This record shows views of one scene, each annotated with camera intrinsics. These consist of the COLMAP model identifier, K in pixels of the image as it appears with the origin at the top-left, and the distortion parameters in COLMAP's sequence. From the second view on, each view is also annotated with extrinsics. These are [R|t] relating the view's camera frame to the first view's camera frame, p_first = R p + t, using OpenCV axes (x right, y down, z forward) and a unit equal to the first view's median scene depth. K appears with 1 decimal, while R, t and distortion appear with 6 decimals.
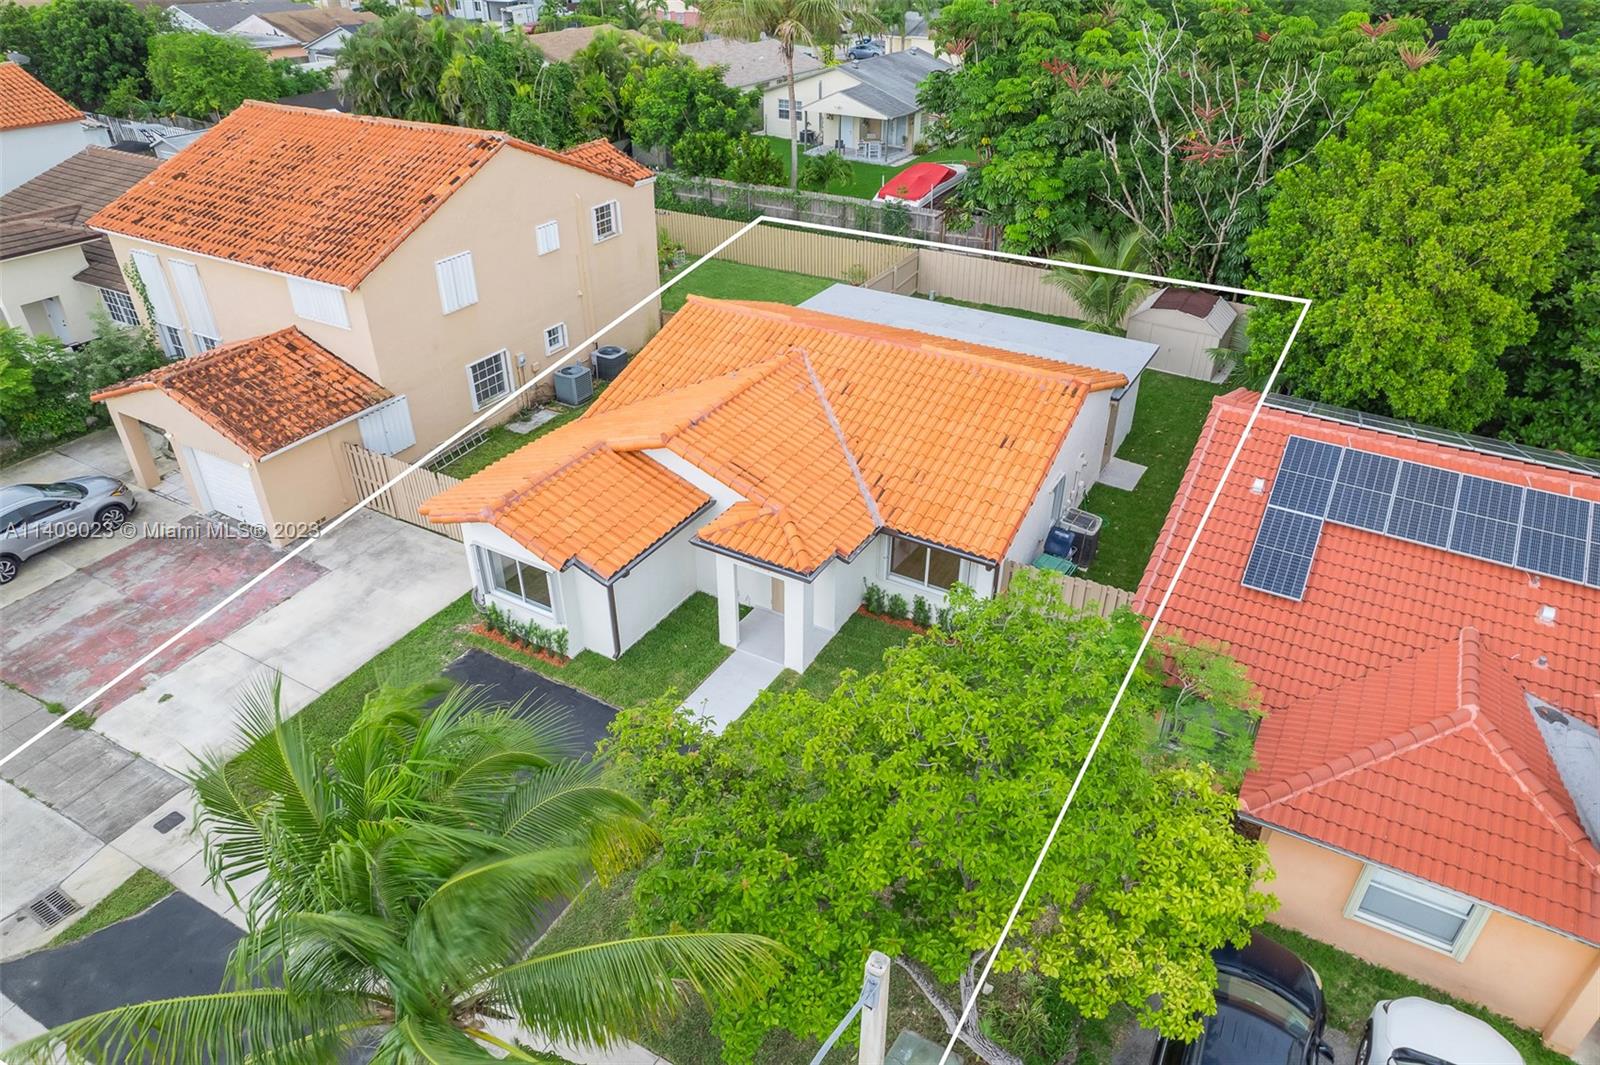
lens RADIAL K [[1029.8, 0, 810.5], [0, 1029.8, 540.5], [0, 0, 1]] dist [-0.082220, 0.076415]
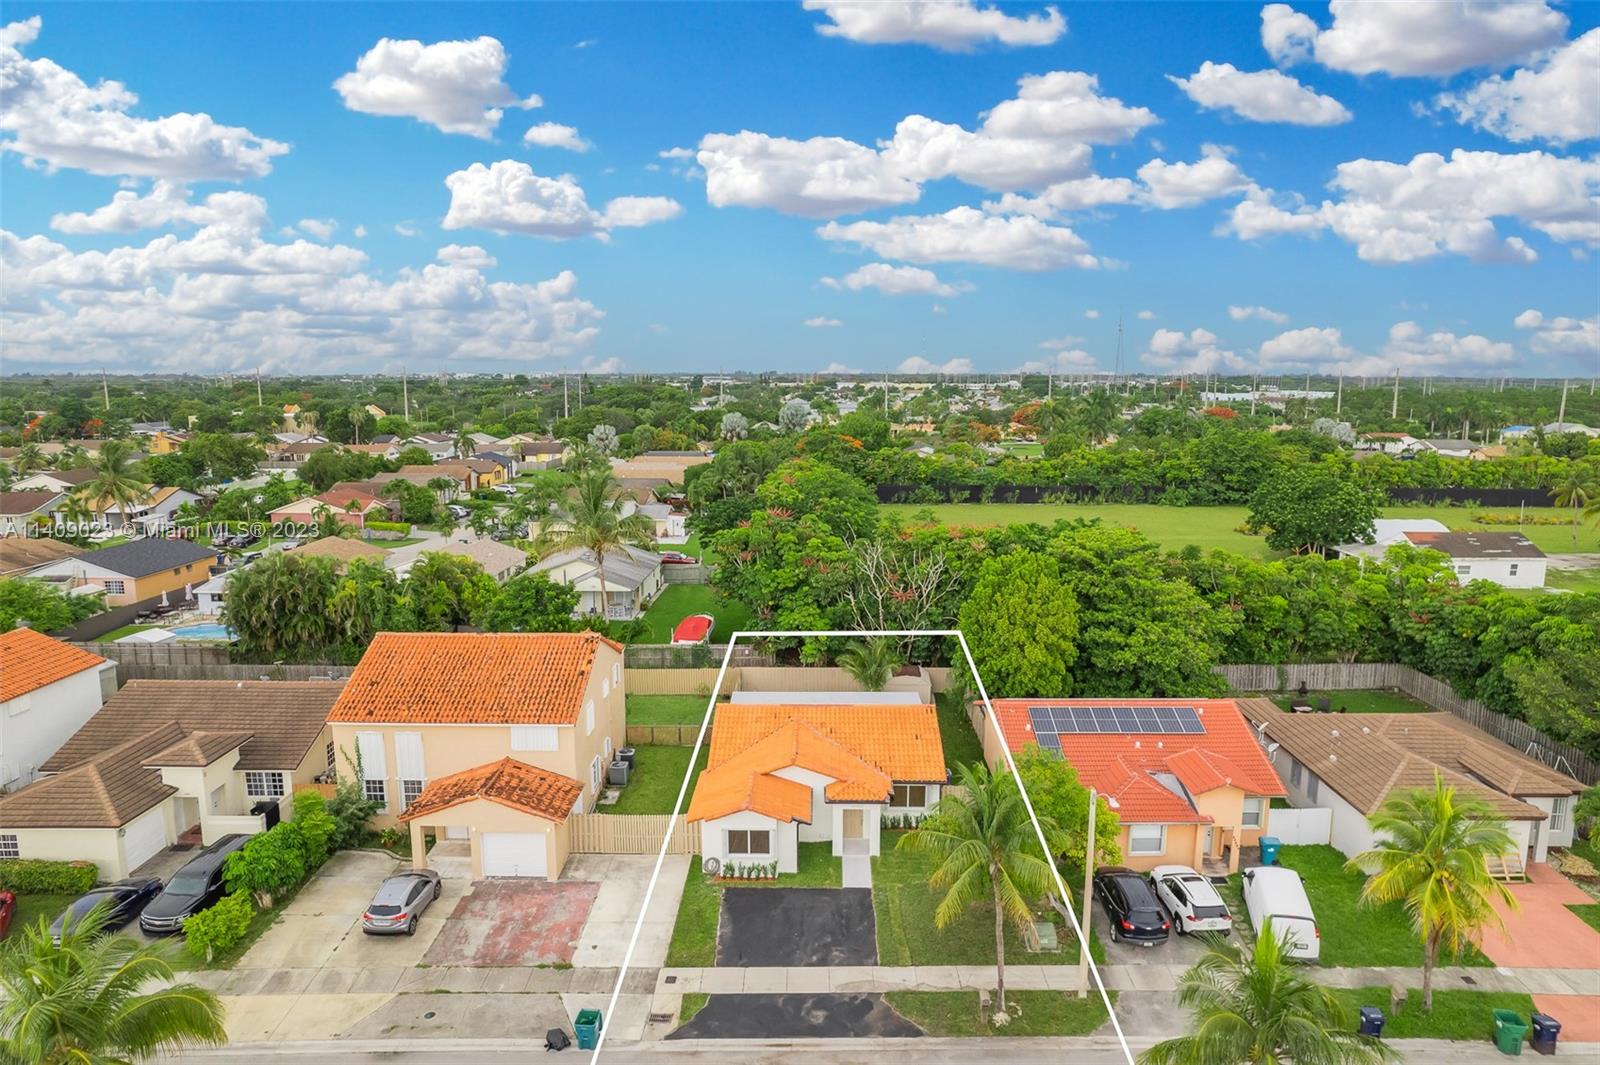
lens RADIAL K [[1029.8, 0, 810.5], [0, 1029.8, 540.5], [0, 0, 1]] dist [-0.082220, 0.076415]
pose [[0.872726, -0.085608, 0.480647, -1.037998], [0.266546, 0.908378, -0.322185, 0.171001], [-0.409027, 0.409294, 0.815583, -0.887130]]
